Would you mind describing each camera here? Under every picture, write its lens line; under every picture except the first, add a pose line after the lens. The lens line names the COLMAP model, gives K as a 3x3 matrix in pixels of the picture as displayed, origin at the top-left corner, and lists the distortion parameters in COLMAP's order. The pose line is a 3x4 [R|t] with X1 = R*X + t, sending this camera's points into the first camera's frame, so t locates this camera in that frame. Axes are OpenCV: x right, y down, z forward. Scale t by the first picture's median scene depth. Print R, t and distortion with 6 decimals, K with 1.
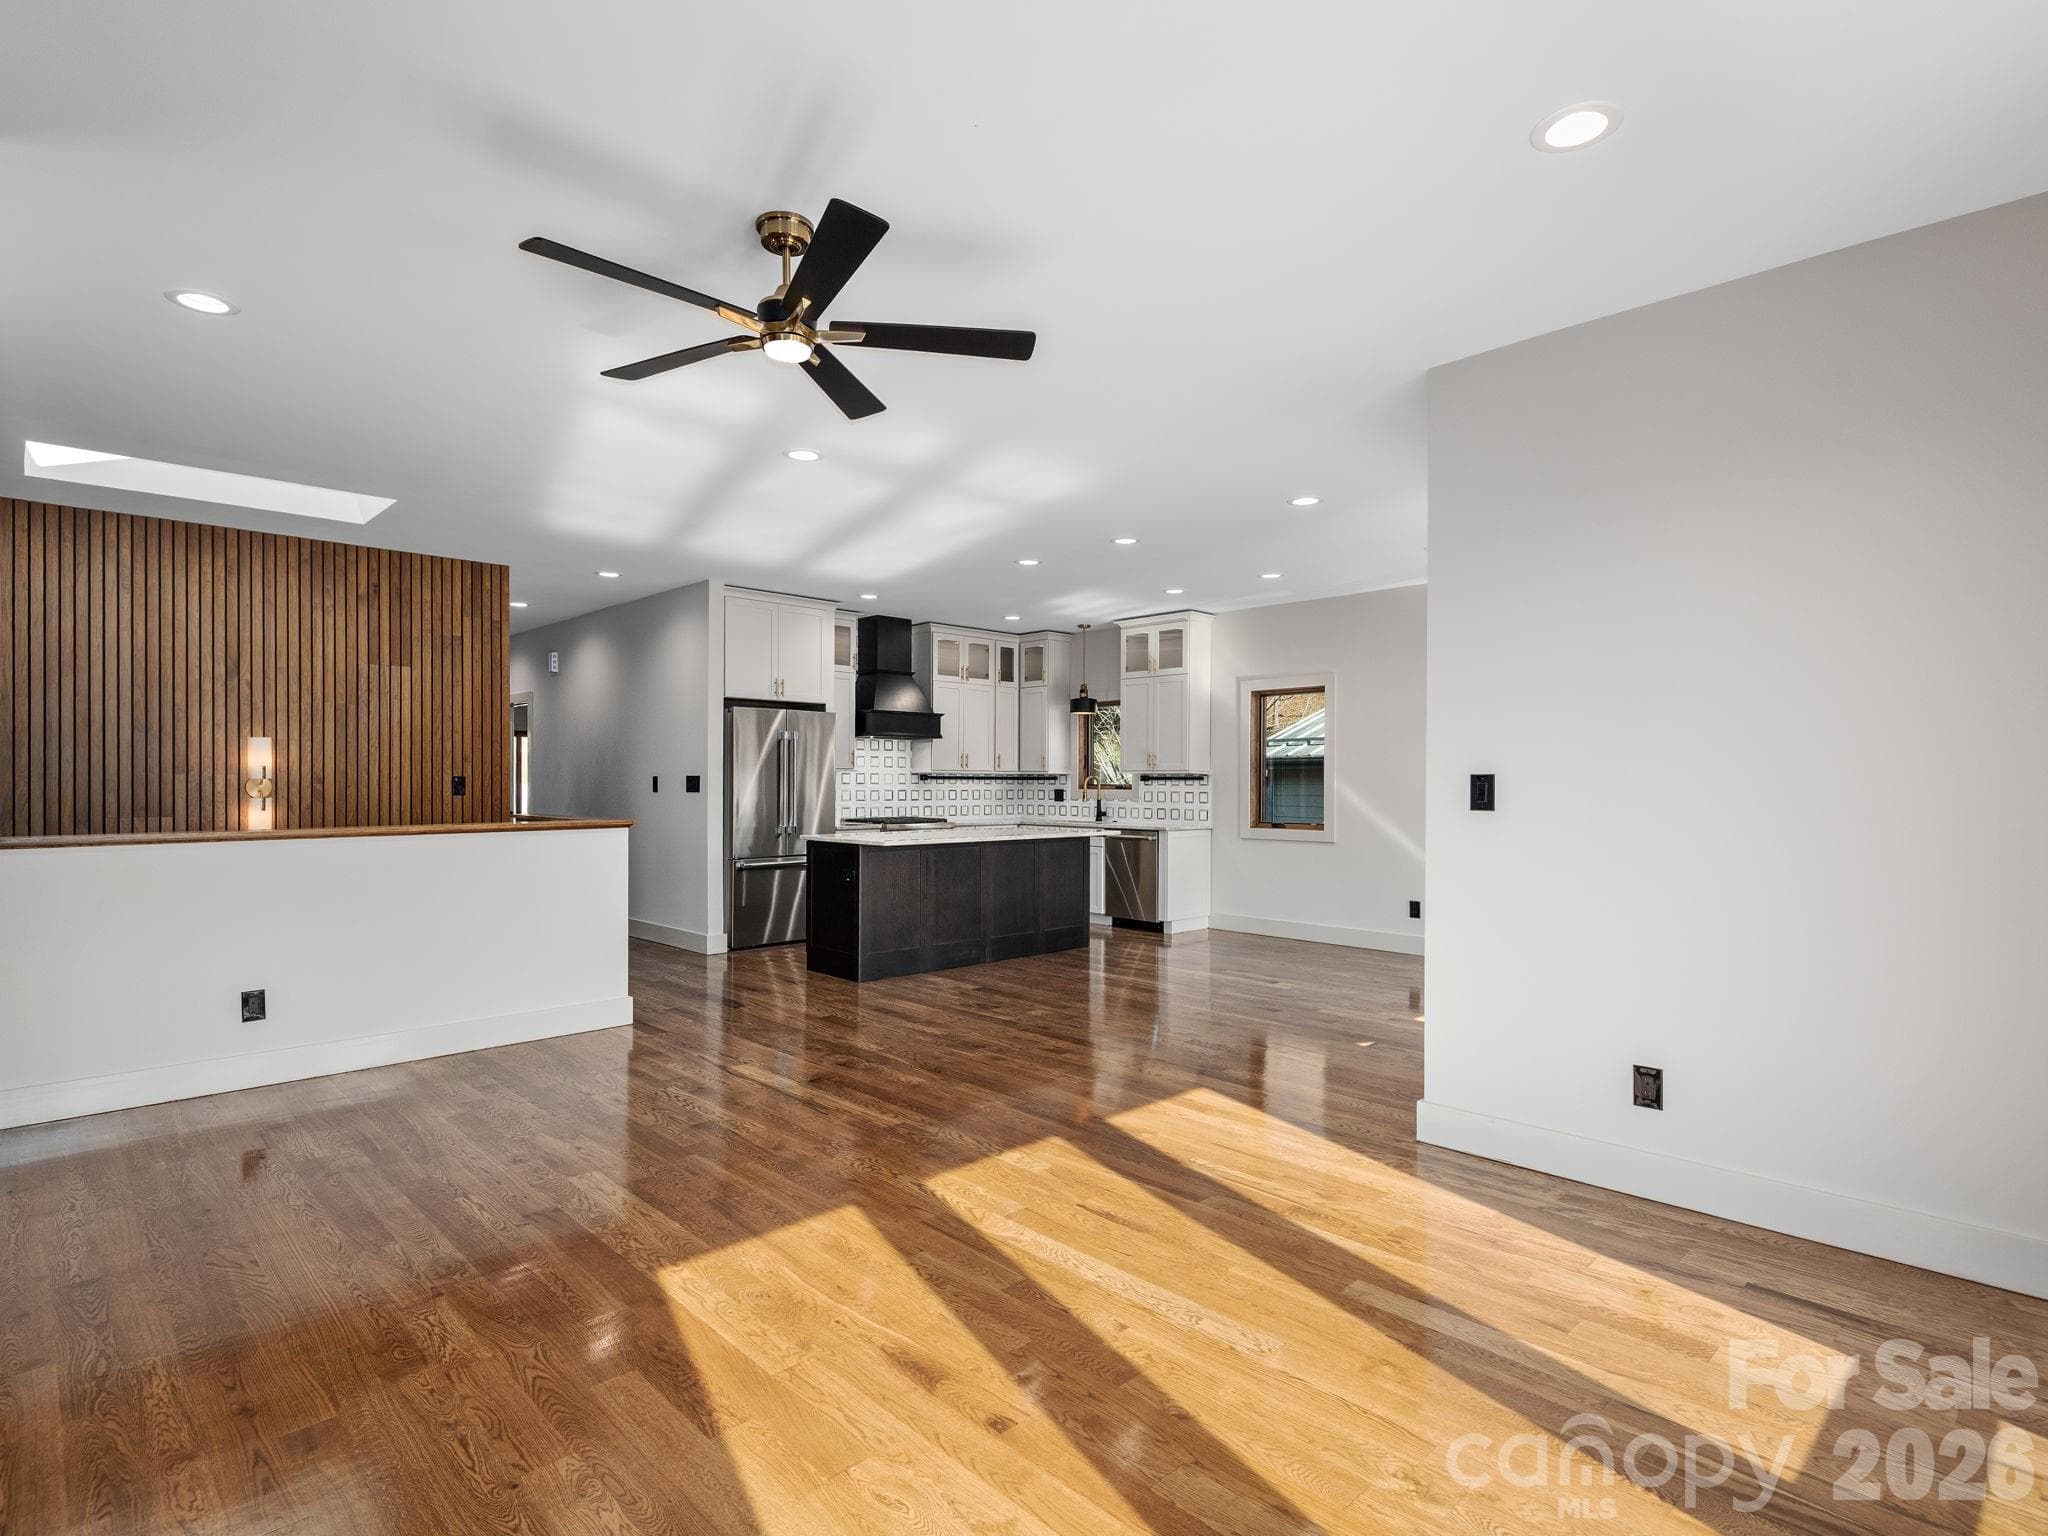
lens RADIAL K [[1038.1, 0, 1032.1], [0, 1038.1, 779.7], [0, 0, 1]] dist [0.011783, -0.000676]
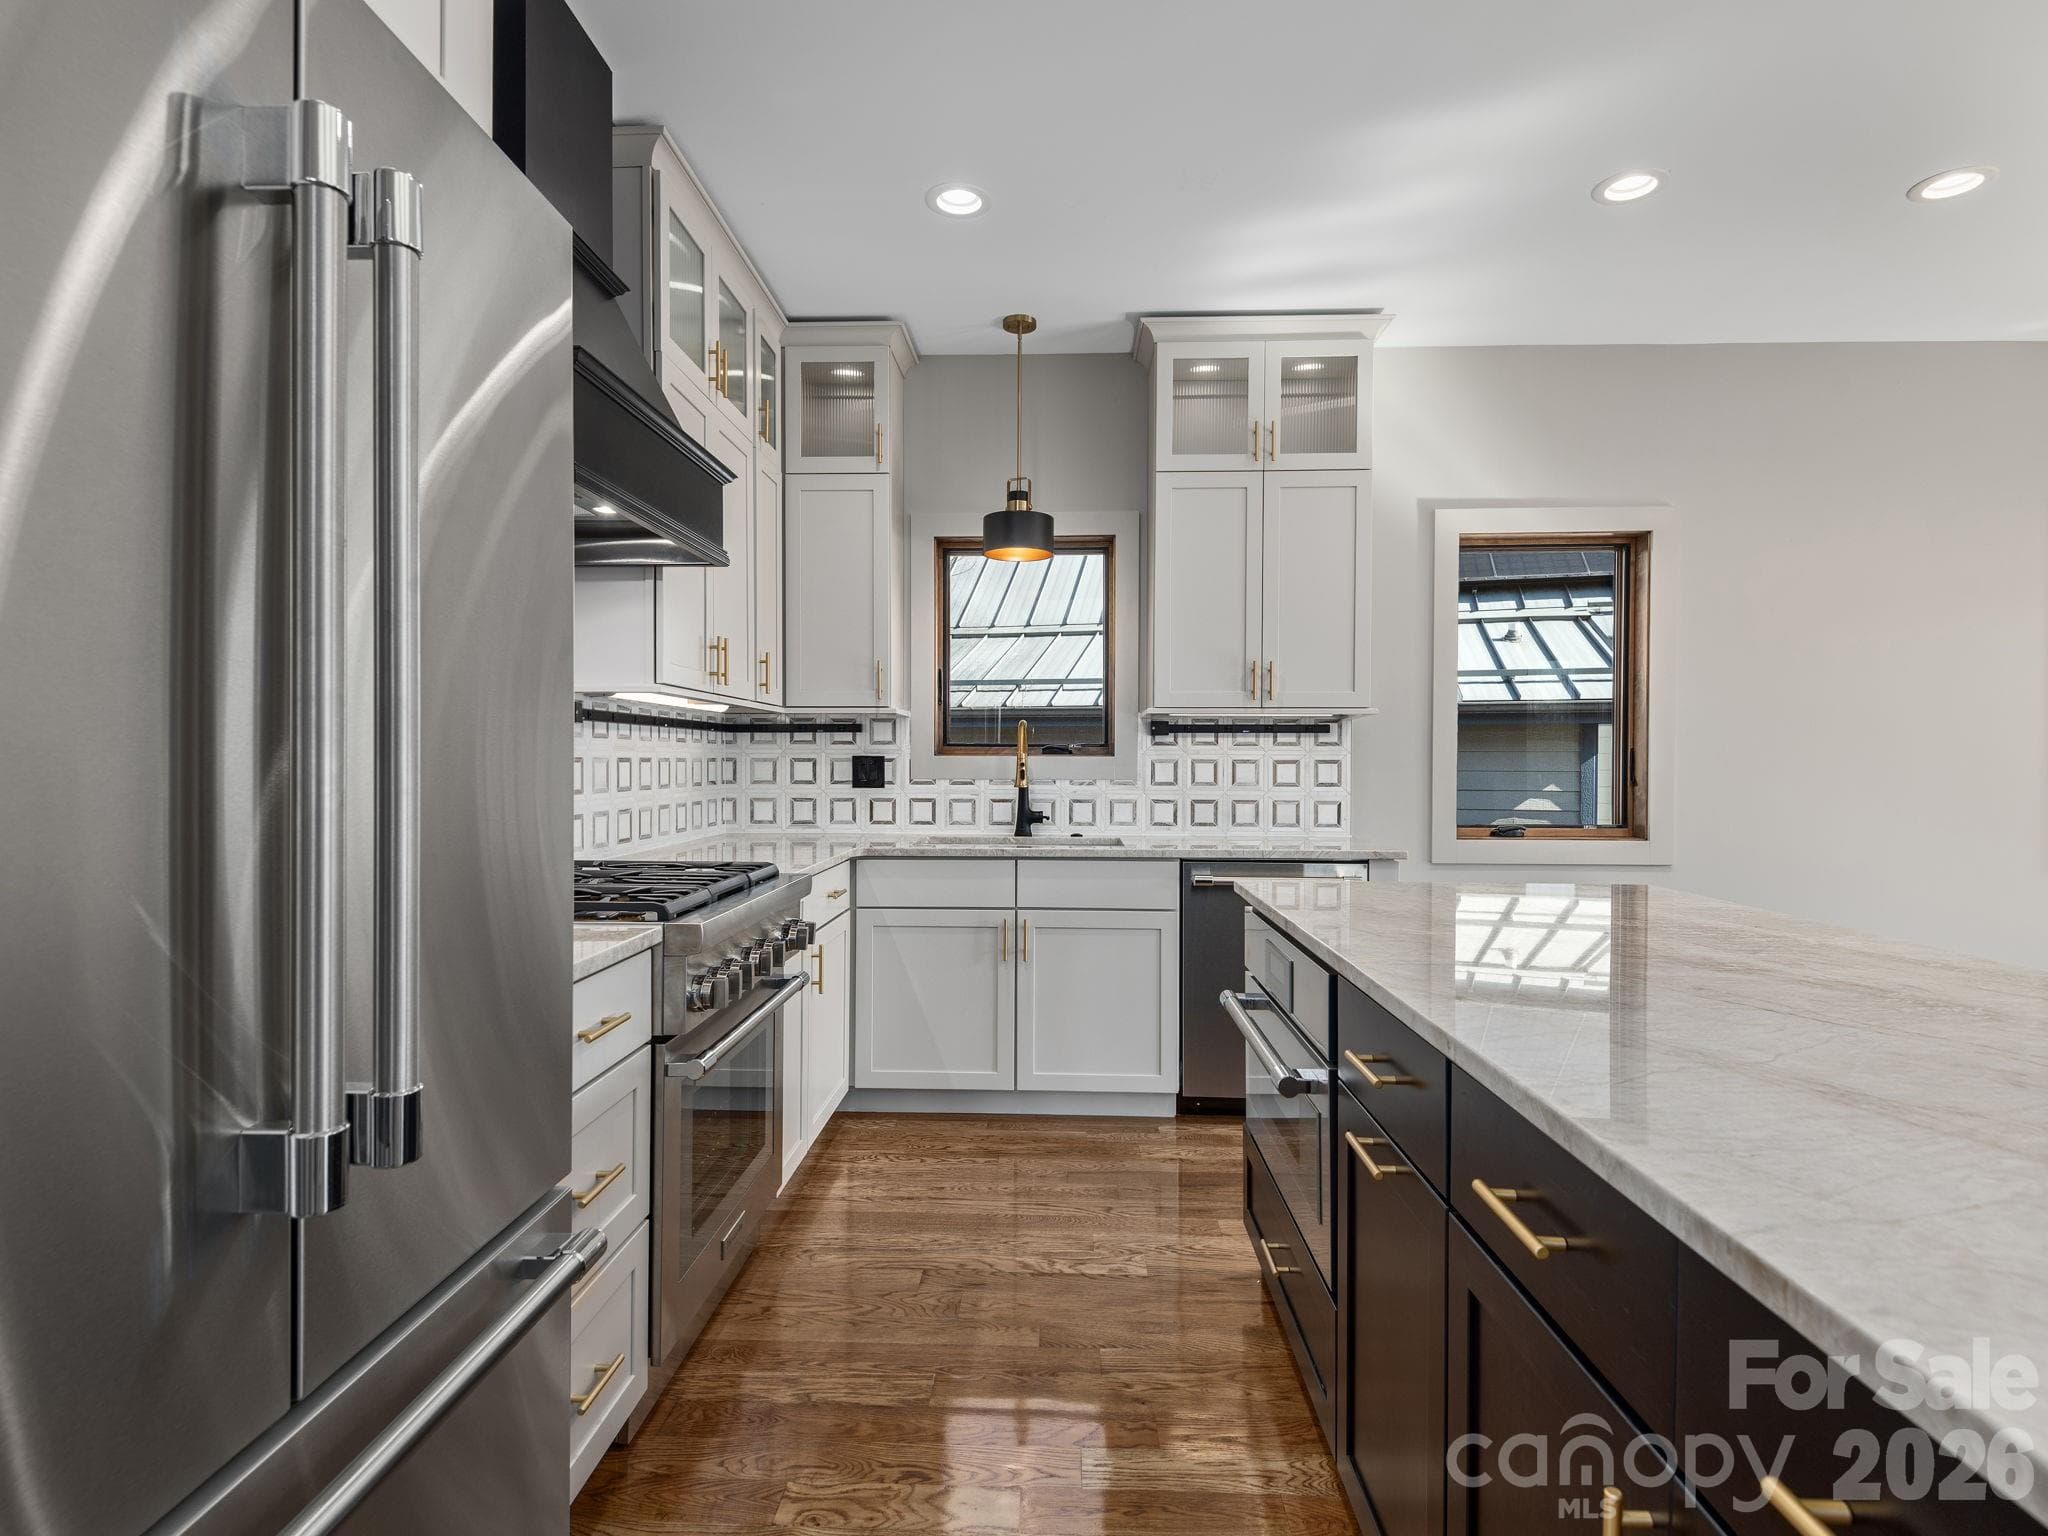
lens RADIAL K [[997.8, 0, 1022.6], [0, 997.8, 753.2], [0, 0, 1]] dist [0.001520, 0.000048]
pose [[0.728054, -0.003371, 0.685512, -0.197631], [-0.001249, 0.999980, 0.006243, 0.006053], [-0.685519, -0.005401, 0.728035, 0.728836]]
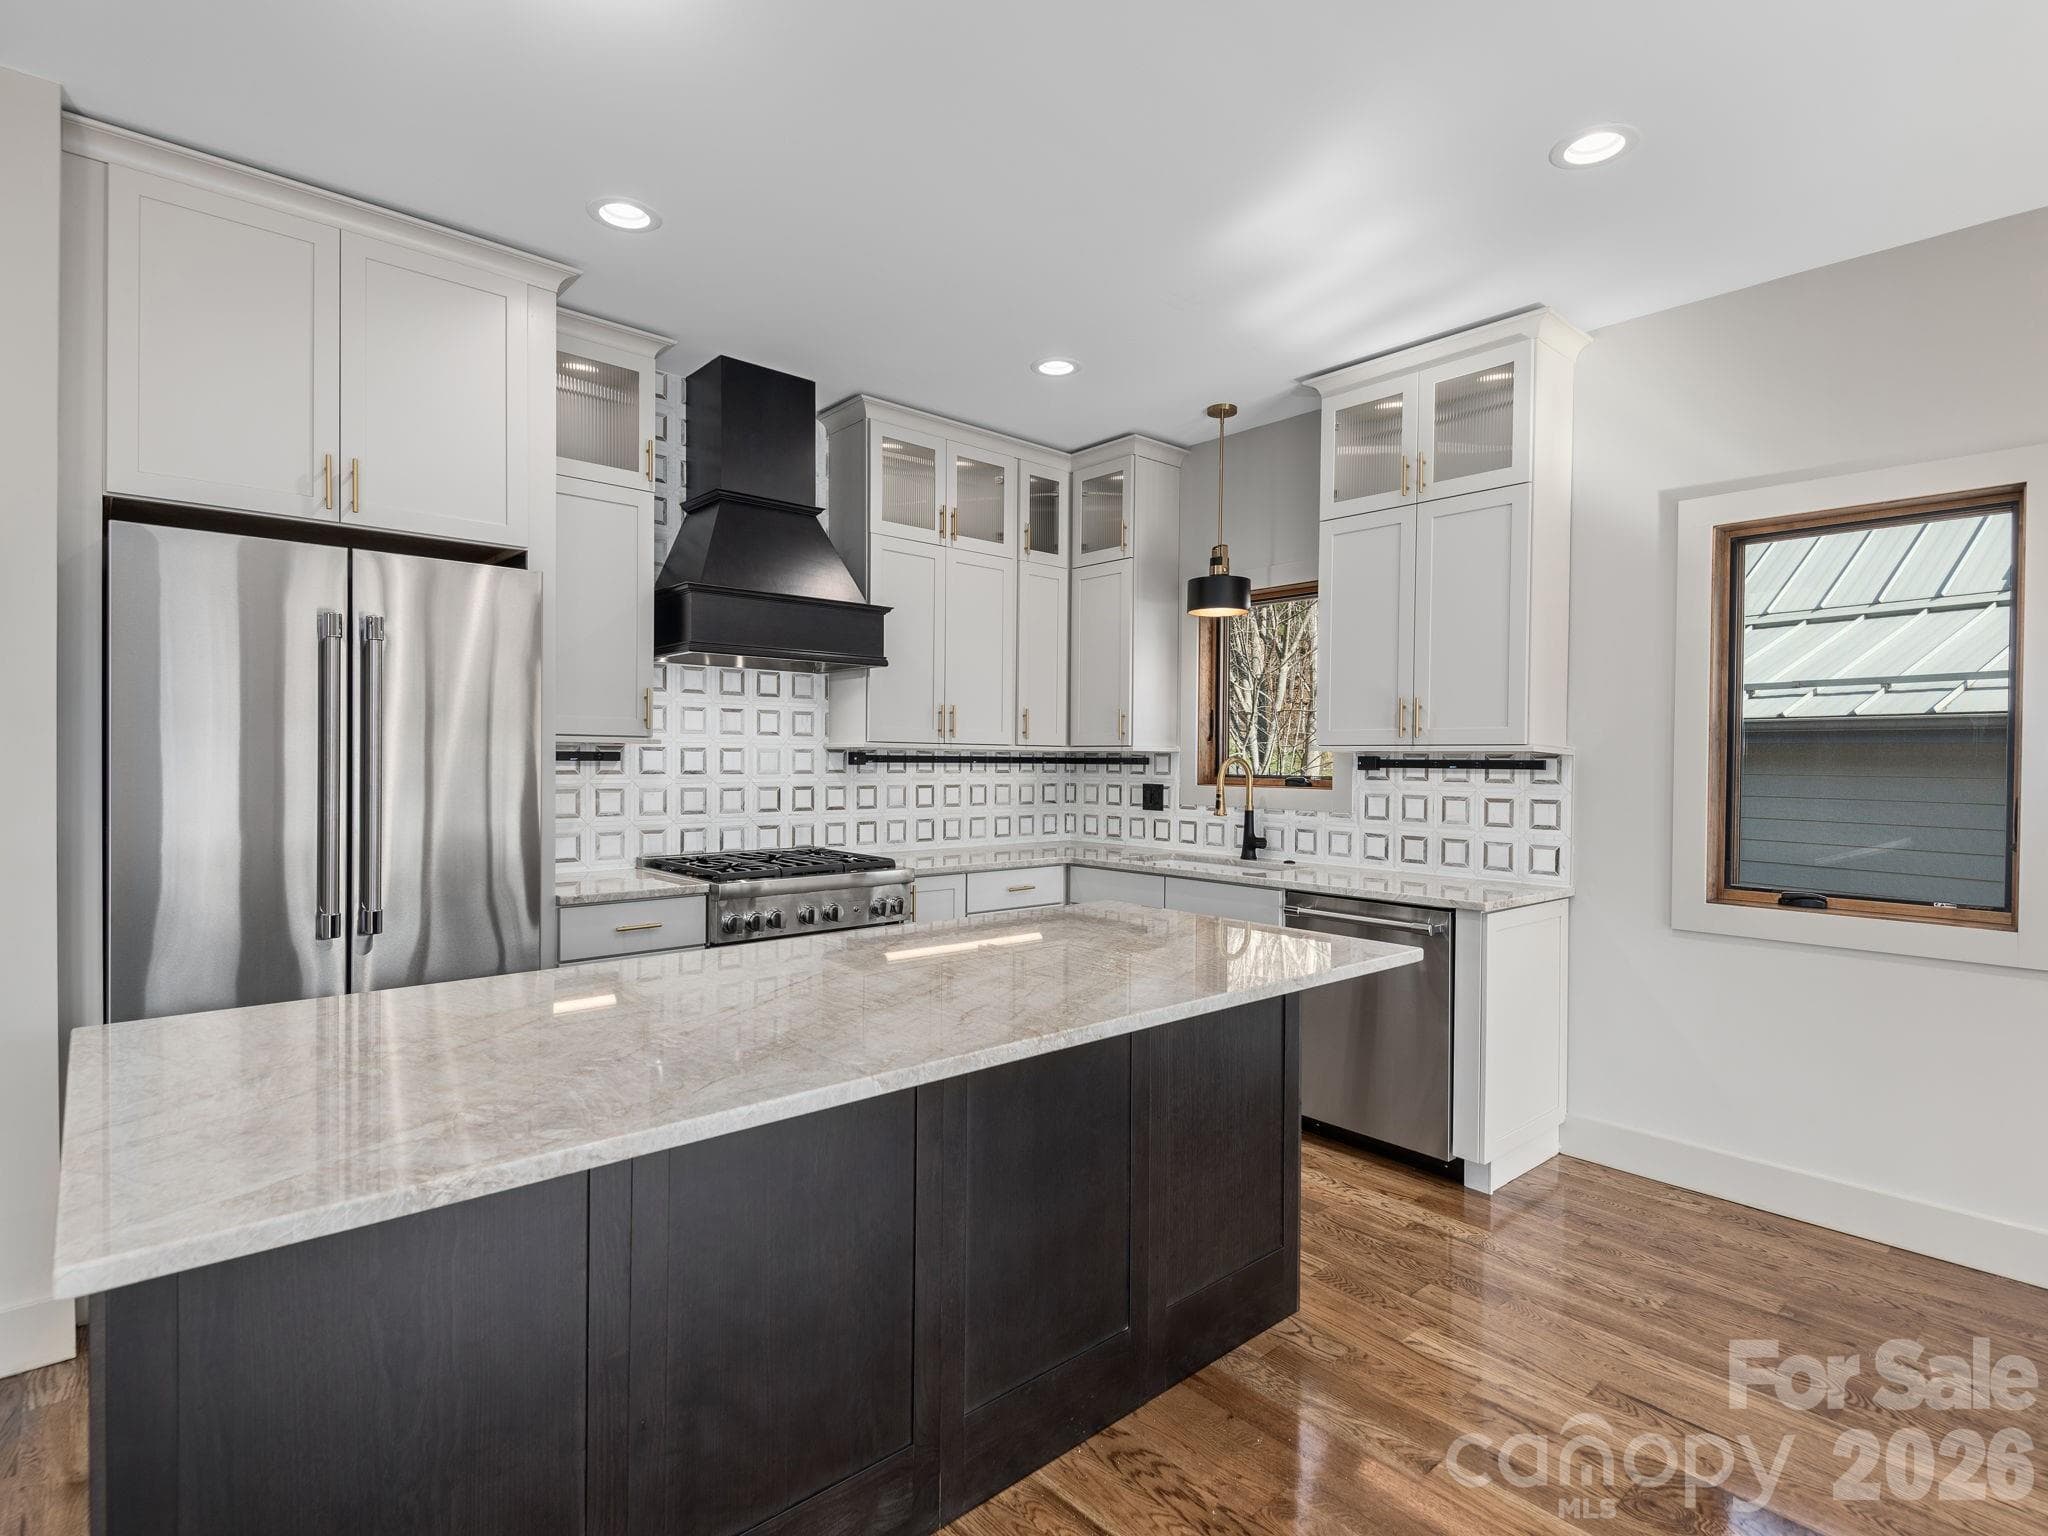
lens RADIAL K [[1038.1, 0, 1008.6], [0, 1038.1, 769.4], [0, 0, 1]] dist [0.011783, -0.000676]
pose [[0.997835, 0.005789, -0.065508, -0.009252], [-0.005034, 0.999919, 0.011673, -0.002887], [0.065570, -0.011318, 0.997784, 0.555377]]
